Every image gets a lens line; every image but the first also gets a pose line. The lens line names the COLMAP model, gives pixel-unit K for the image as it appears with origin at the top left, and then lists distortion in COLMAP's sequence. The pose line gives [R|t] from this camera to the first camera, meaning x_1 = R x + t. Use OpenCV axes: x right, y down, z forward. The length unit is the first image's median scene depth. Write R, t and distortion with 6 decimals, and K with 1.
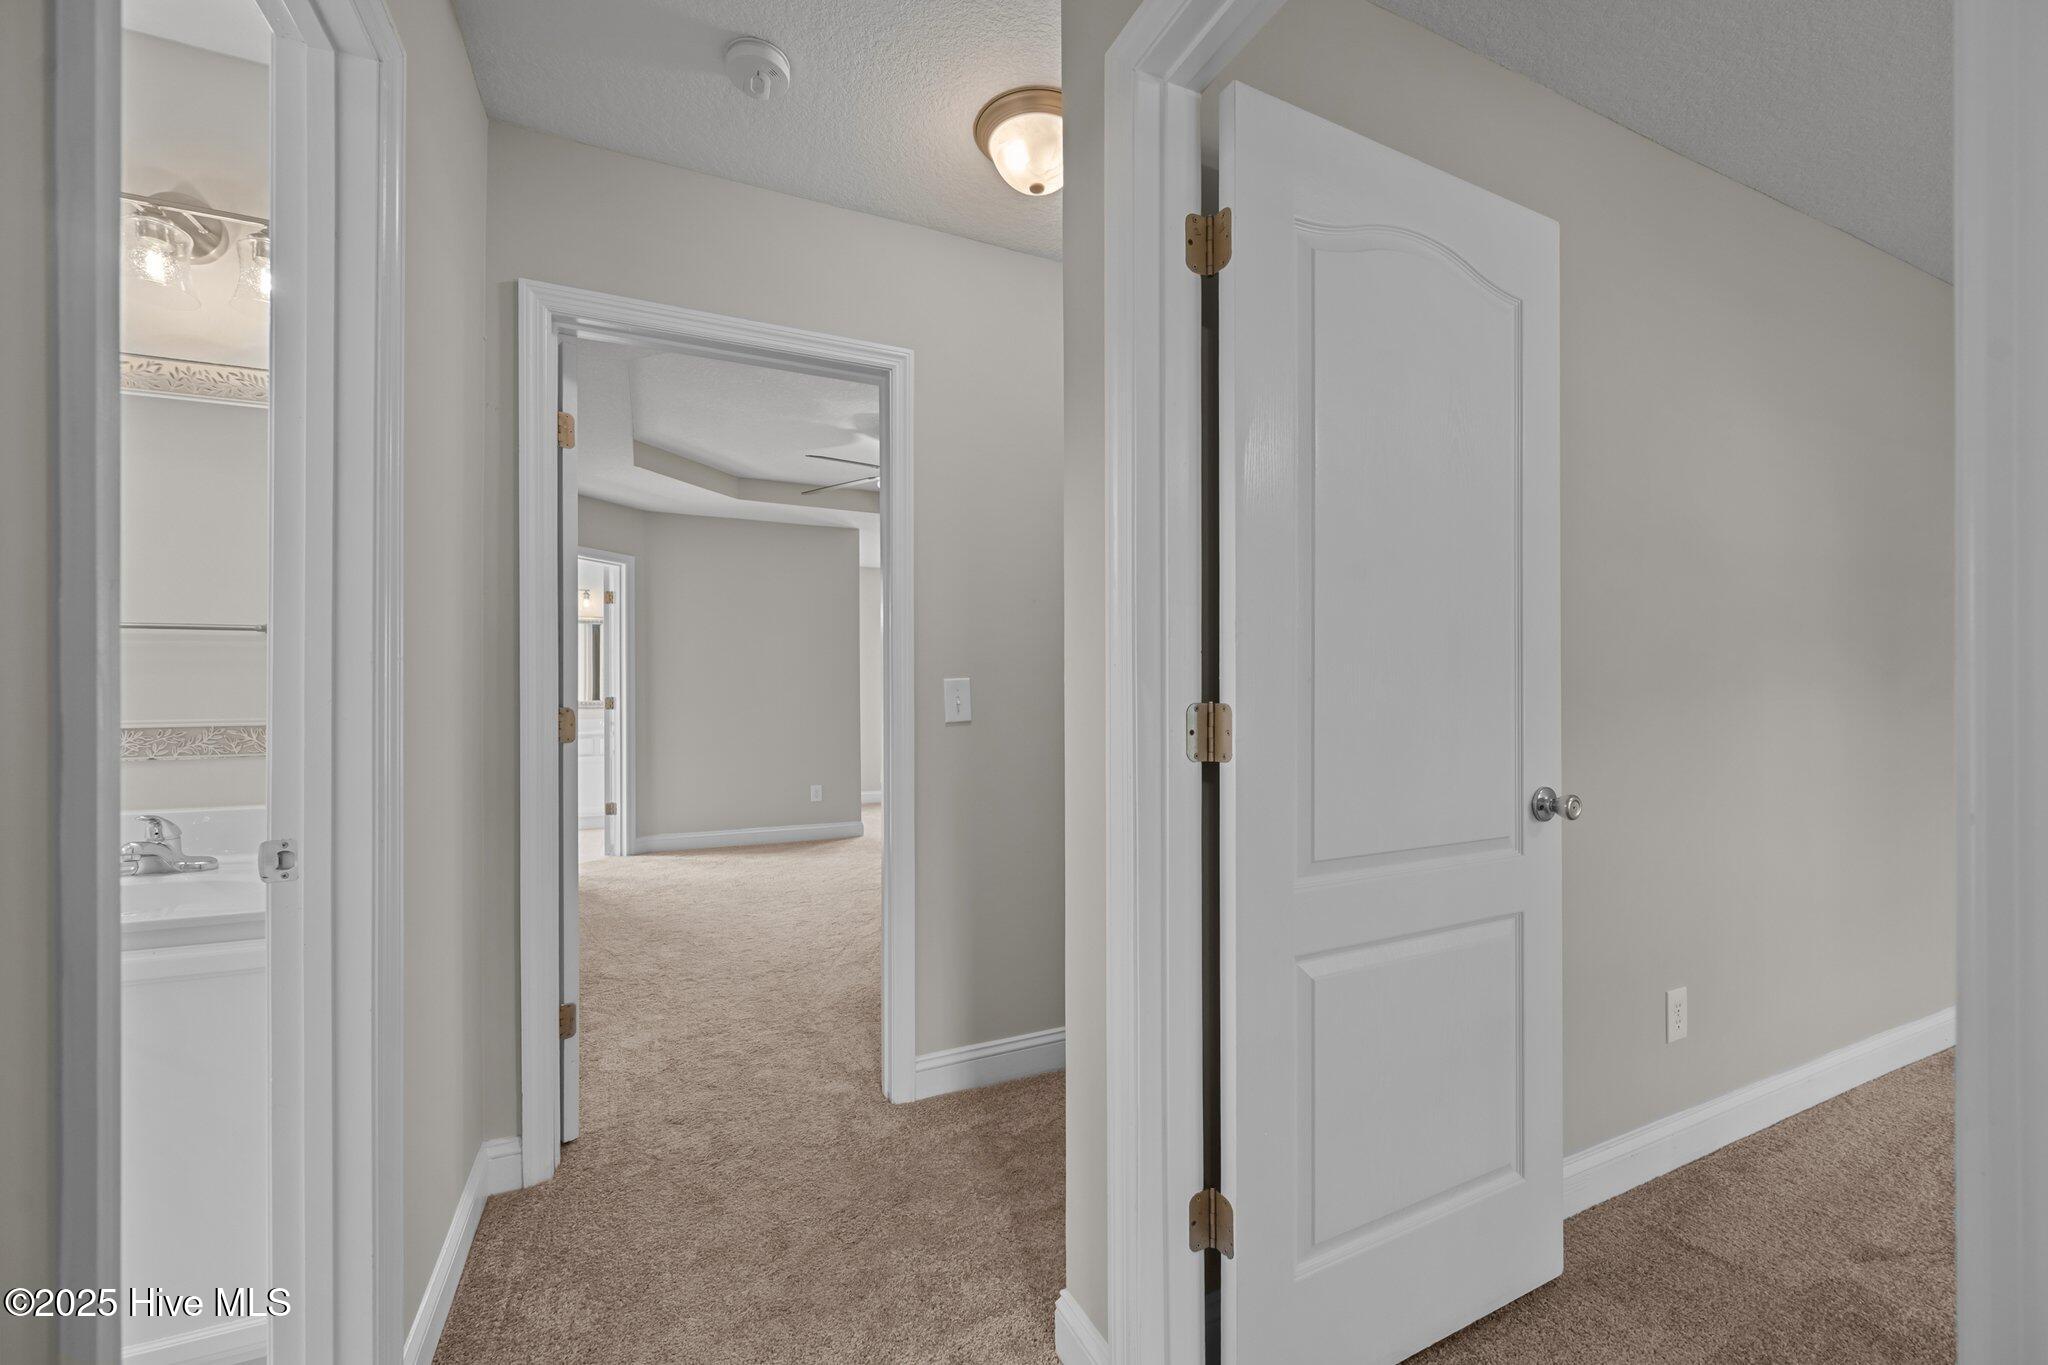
lens RADIAL K [[811.1, 0, 1030.1], [0, 811.1, 688.2], [0, 0, 1]] dist [0.000538, -0.000057]
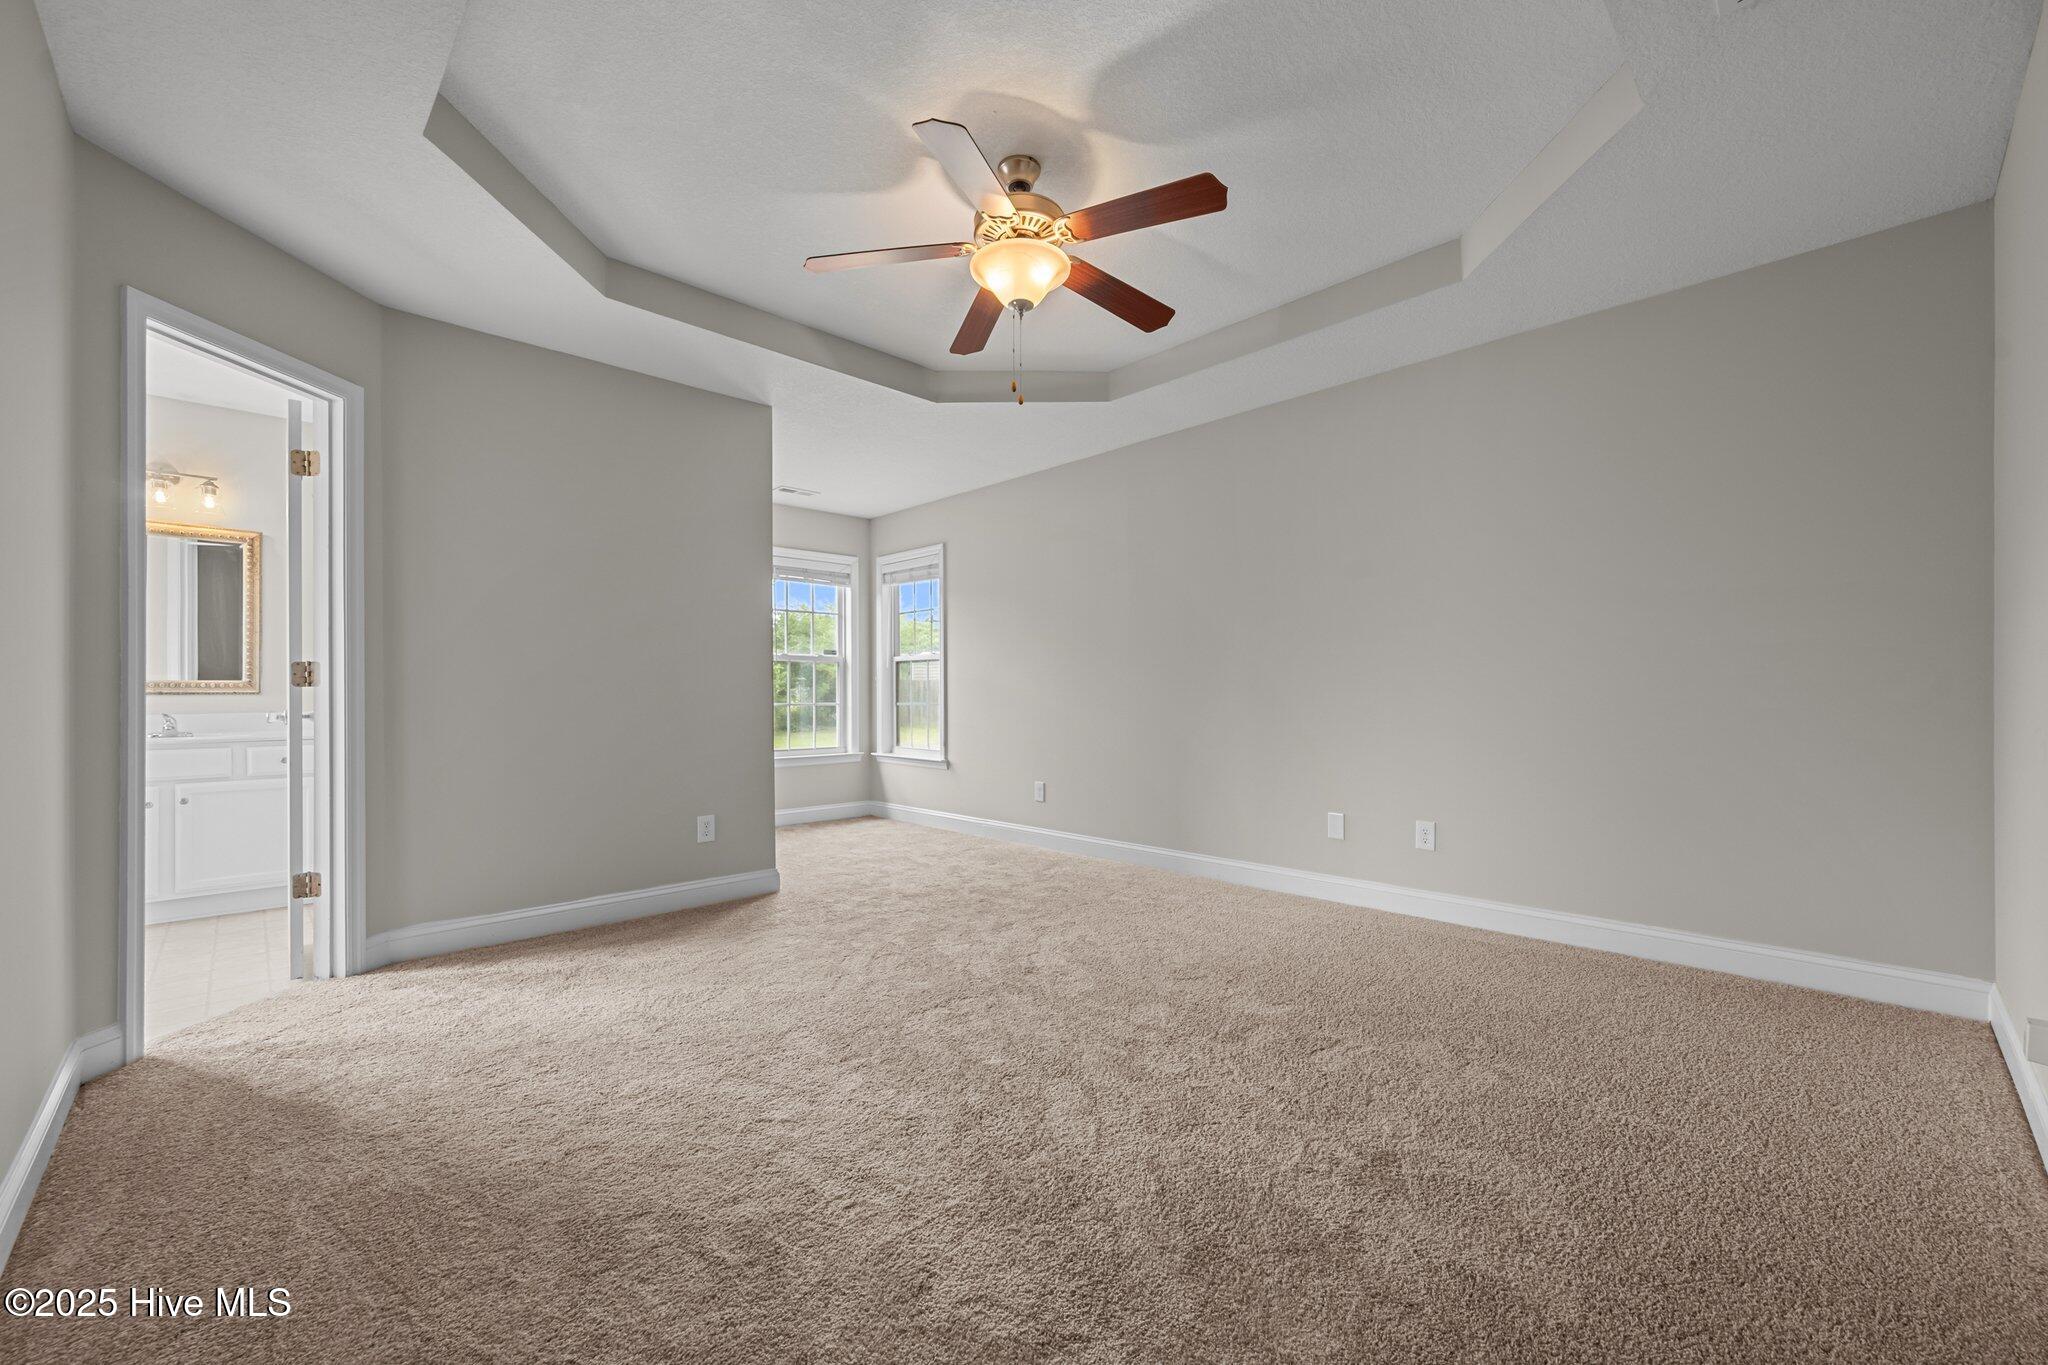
lens RADIAL K [[811.1, 0, 1030.1], [0, 811.1, 688.2], [0, 0, 1]] dist [0.000538, -0.000057]
pose [[0.942656, 0.001348, 0.333762, -0.264520], [-0.000709, 0.999998, -0.002034, 0.027921], [-0.333764, 0.001680, 0.942655, 0.381894]]
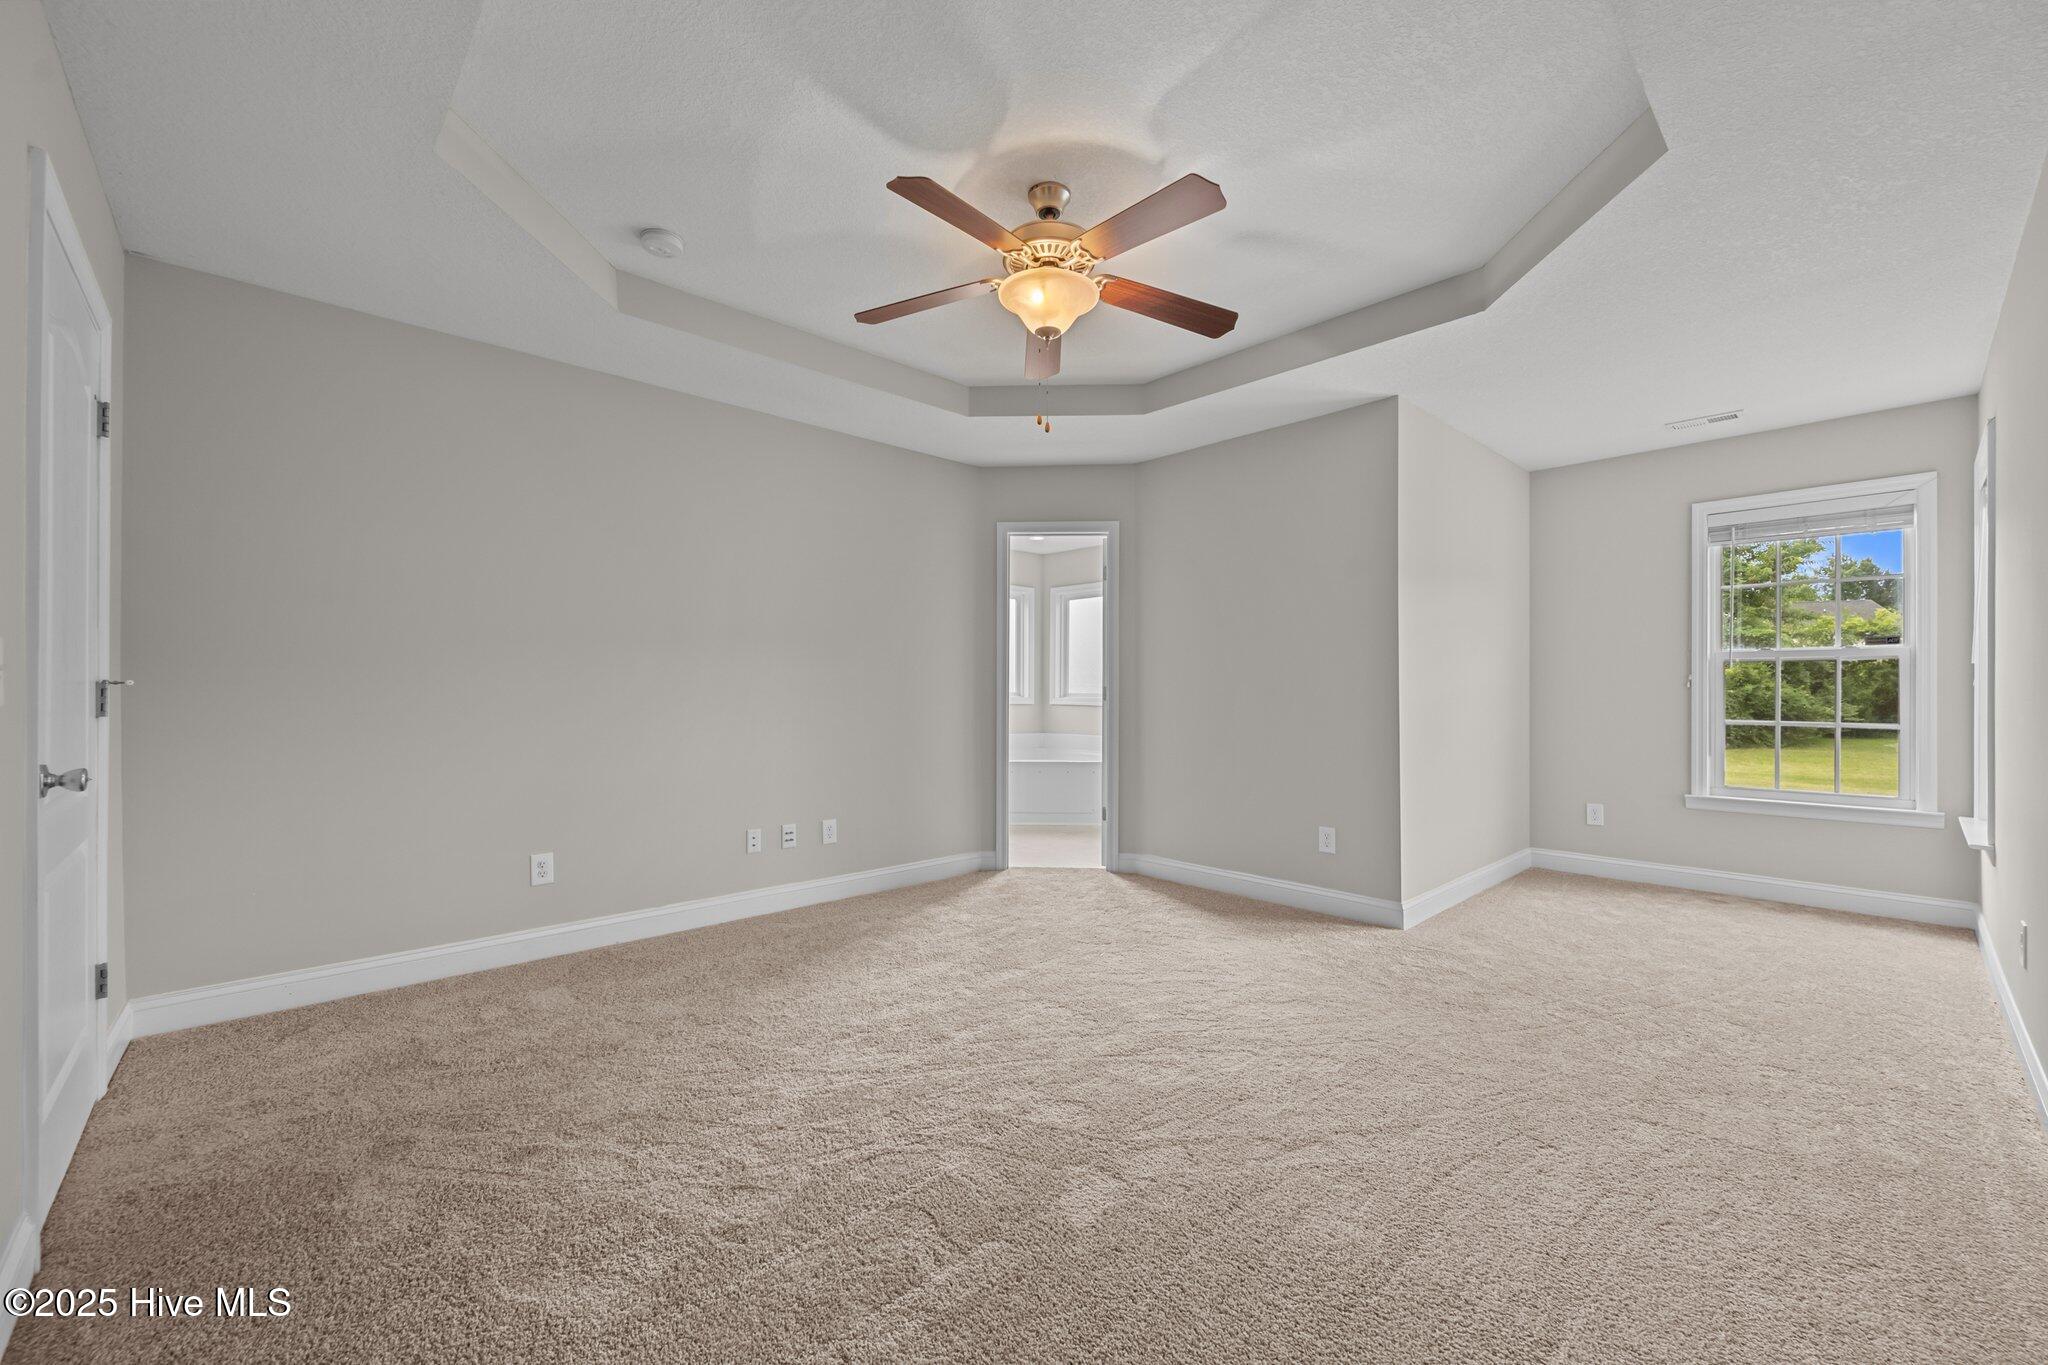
lens RADIAL K [[811.1, 0, 1030.1], [0, 811.1, 688.2], [0, 0, 1]] dist [0.000538, -0.000057]
pose [[0.326896, -0.000986, -0.945060, 0.284152], [0.004162, 0.999991, 0.000397, 0.012084], [0.945051, -0.004063, 0.326897, 0.642176]]
